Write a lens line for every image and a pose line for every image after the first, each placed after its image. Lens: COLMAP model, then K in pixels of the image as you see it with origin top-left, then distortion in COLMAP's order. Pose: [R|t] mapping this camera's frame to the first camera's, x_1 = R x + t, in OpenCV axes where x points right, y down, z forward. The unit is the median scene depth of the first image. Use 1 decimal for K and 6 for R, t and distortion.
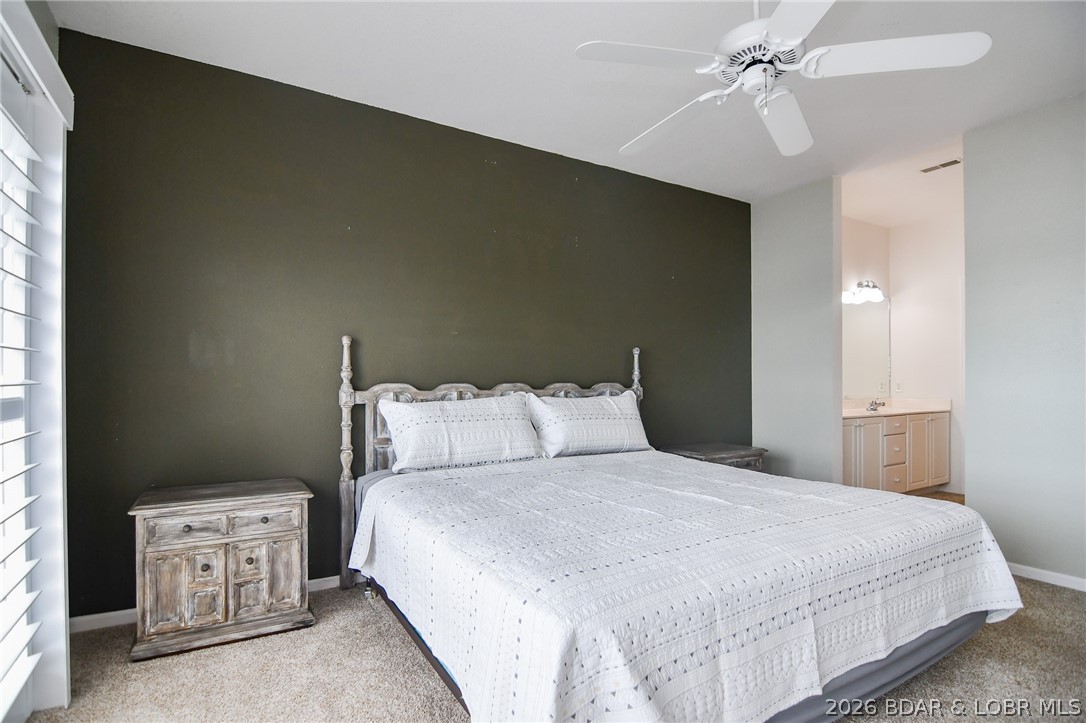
lens RADIAL K [[537.3, 0, 550.0], [0, 537.3, 377.3], [0, 0, 1]] dist [-0.000114, -0.000005]
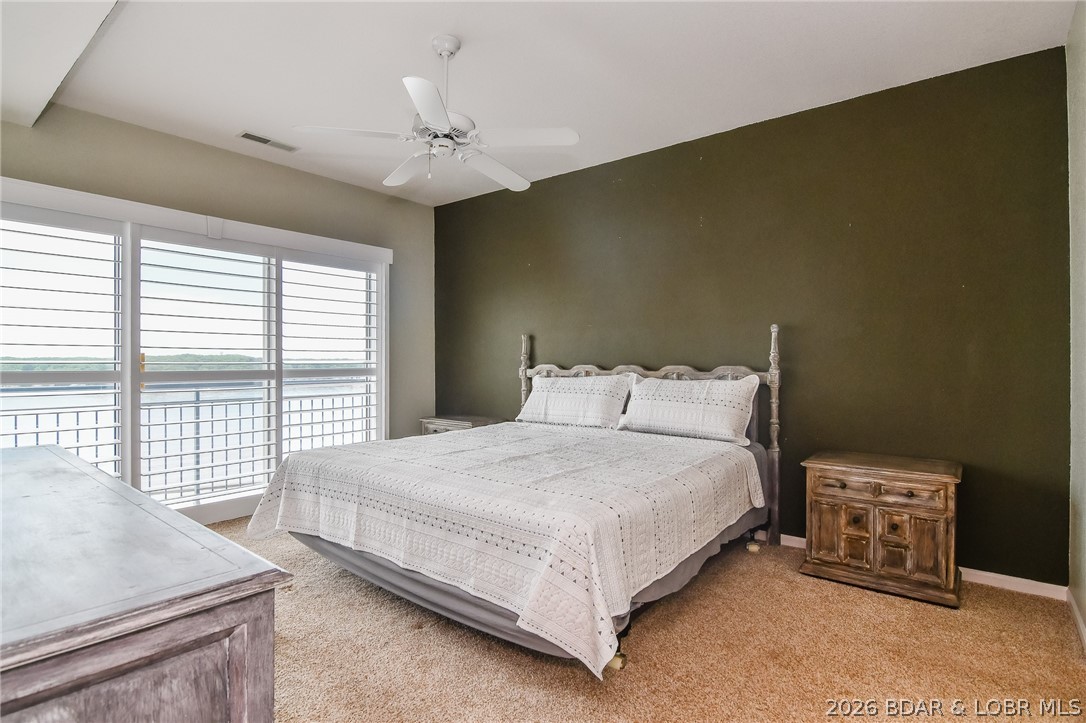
lens RADIAL K [[546.7, 0, 543.0], [0, 546.7, 361.5], [0, 0, 1]] dist [0.000489, -0.000165]
pose [[0.342411, 0.001409, -0.939549, 1.019941], [-0.000205, 0.999999, 0.001425, 0.002149], [0.939550, -0.000296, 0.342411, 0.444038]]
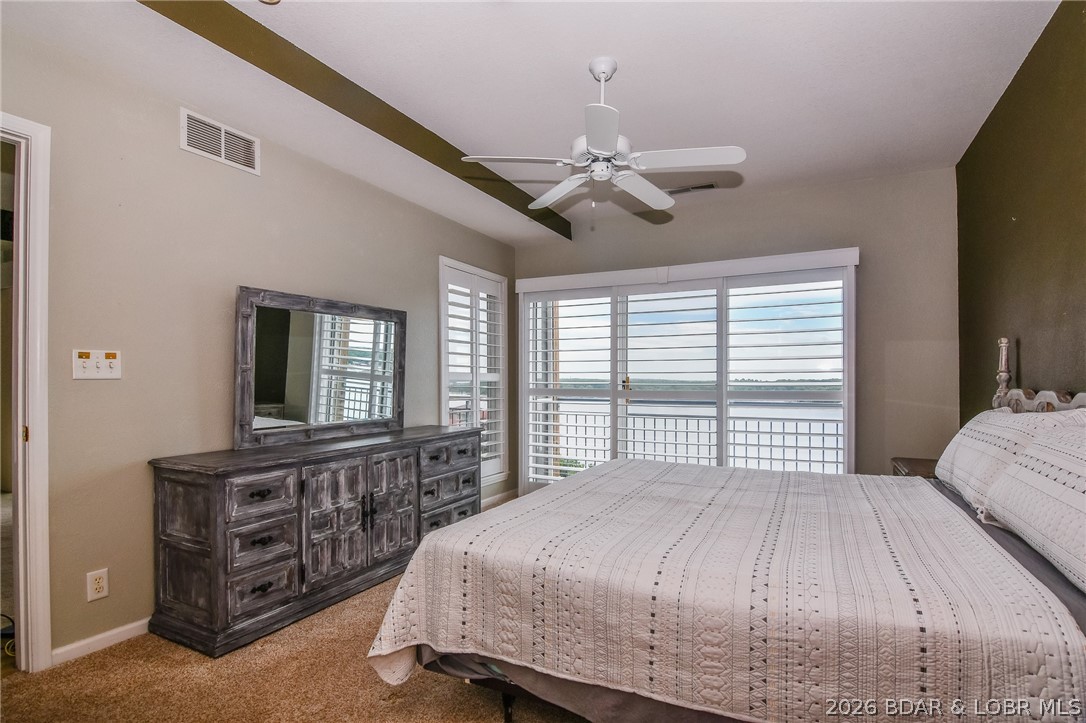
lens RADIAL K [[537.3, 0, 550.0], [0, 537.3, 377.3], [0, 0, 1]] dist [-0.000114, -0.000005]
pose [[-0.847944, -0.001866, -0.530083, 0.715643], [0.000452, 0.999991, -0.004242, -0.005048], [0.530086, -0.003837, -0.847935, 1.171009]]
